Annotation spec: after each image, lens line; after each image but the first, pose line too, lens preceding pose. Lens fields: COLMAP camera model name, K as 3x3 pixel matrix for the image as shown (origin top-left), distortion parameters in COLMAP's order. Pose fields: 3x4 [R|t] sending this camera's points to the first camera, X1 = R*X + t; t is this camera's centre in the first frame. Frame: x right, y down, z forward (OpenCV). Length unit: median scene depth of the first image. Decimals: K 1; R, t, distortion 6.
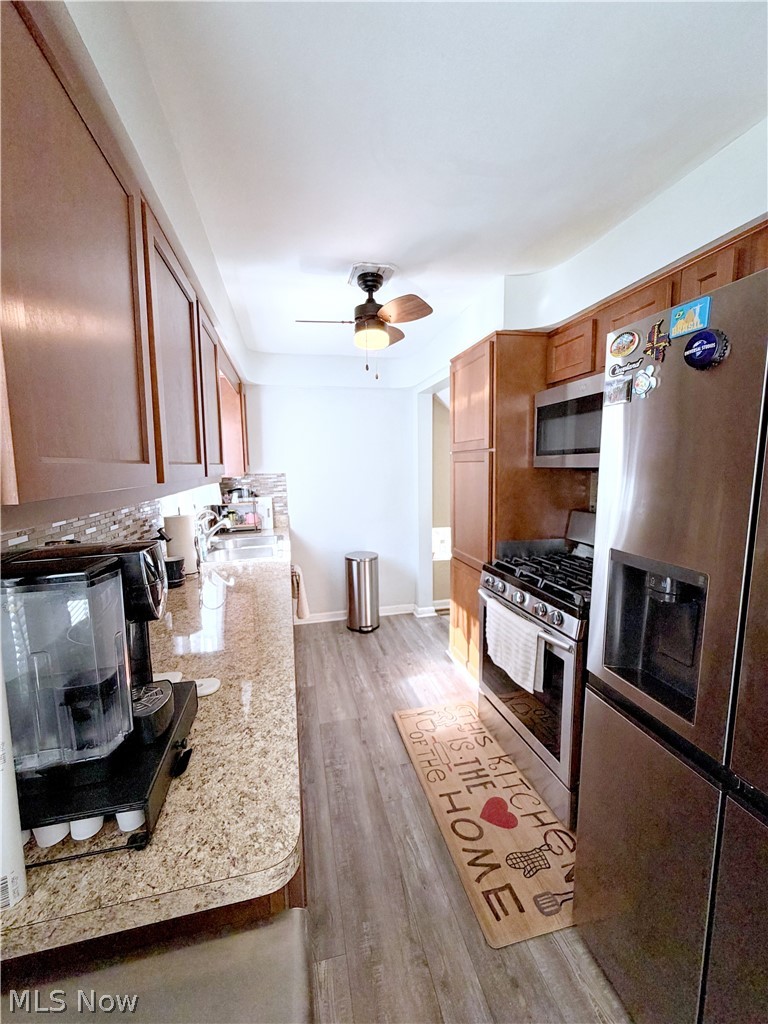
lens RADIAL K [[406.3, 0, 383.2], [0, 406.3, 512.5], [0, 0, 1]] dist [0.000358, 0.000326]
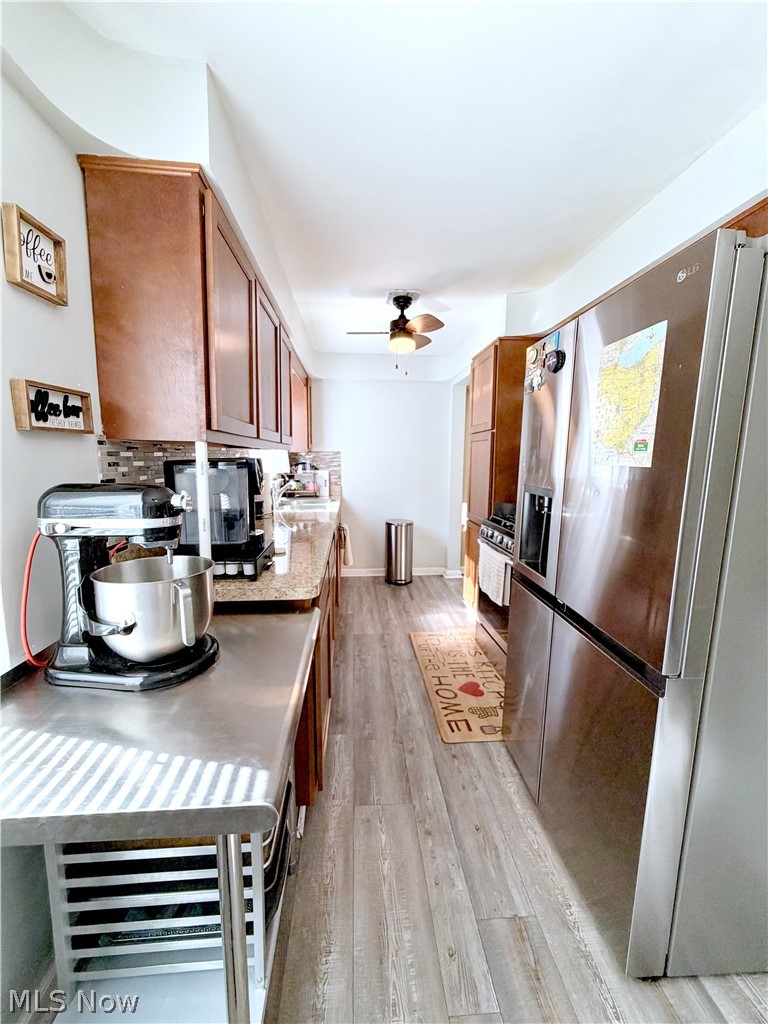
lens RADIAL K [[406.3, 0, 386.6], [0, 406.3, 512.0], [0, 0, 1]] dist [0.000358, 0.000326]
pose [[0.989194, 0.044337, -0.139748, 0.133624], [-0.042009, 0.998926, 0.019561, 0.097458], [0.140465, -0.013479, 0.989994, -0.338935]]
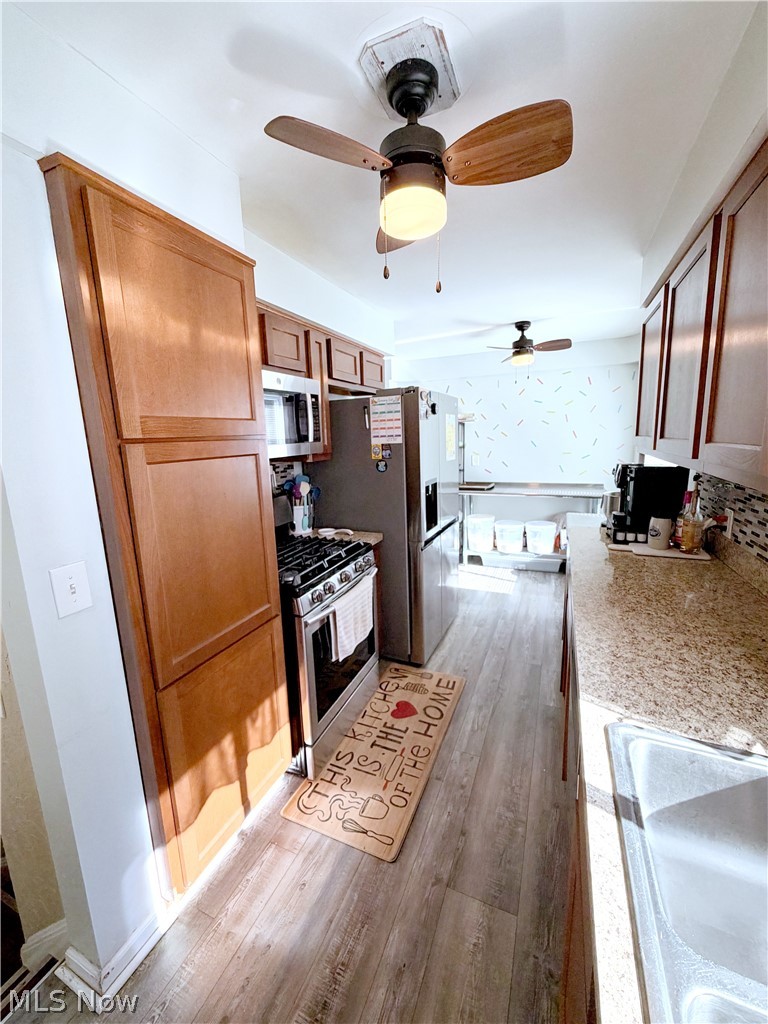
lens RADIAL K [[406.3, 0, 382.2], [0, 406.3, 508.6], [0, 0, 1]] dist [0.000358, 0.000326]
pose [[-0.800902, -0.073055, 0.594323, -0.337336], [0.109083, 0.958121, 0.264773, -0.216892], [-0.588776, 0.276887, -0.759392, 1.544834]]
